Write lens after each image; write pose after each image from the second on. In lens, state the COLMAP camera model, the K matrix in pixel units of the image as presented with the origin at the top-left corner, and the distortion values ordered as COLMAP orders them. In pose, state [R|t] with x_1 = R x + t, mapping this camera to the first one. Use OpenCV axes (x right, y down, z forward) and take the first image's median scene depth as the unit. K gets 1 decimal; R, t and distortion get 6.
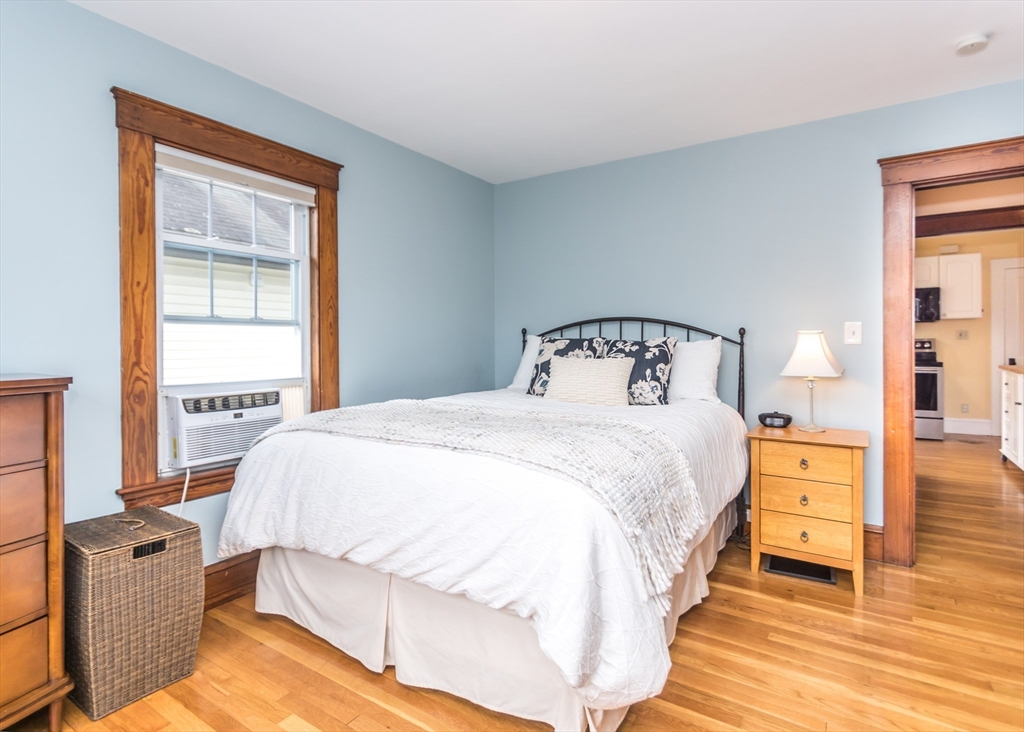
lens RADIAL K [[503.6, 0, 527.6], [0, 503.6, 352.0], [0, 0, 1]] dist [-0.003450, 0.000914]
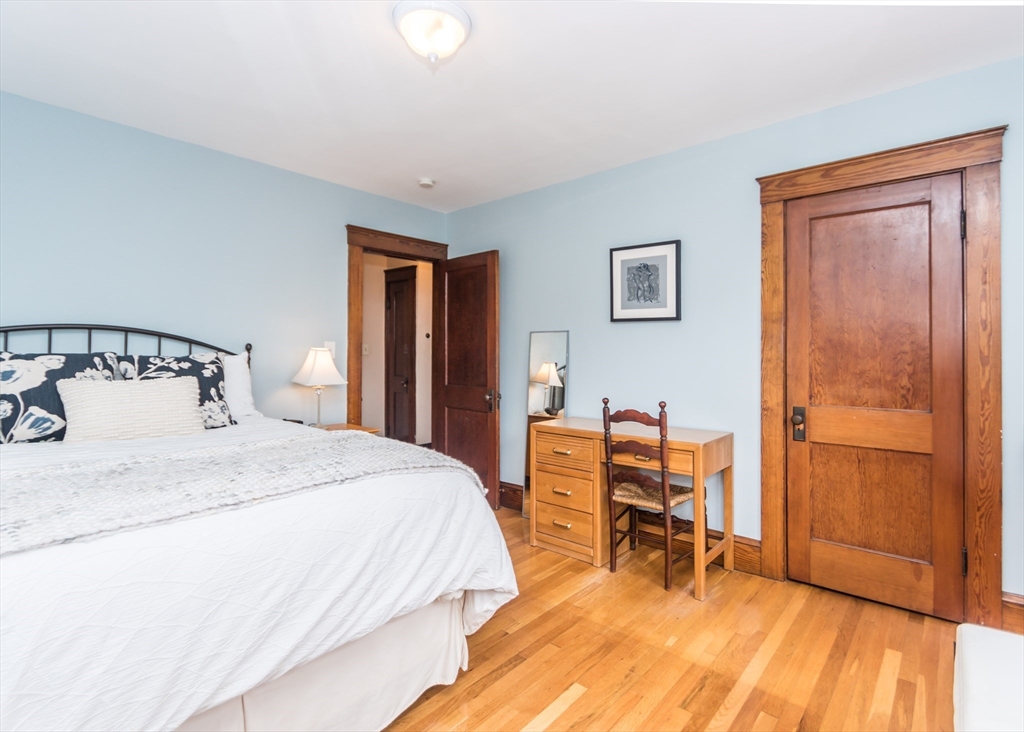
lens RADIAL K [[503.6, 0, 511.4], [0, 503.6, 362.7], [0, 0, 1]] dist [-0.003450, 0.000914]
pose [[0.165850, -0.015616, 0.986027, -0.541973], [0.018592, 0.999746, 0.012706, -0.012841], [-0.985976, 0.016225, 0.166098, 0.309948]]
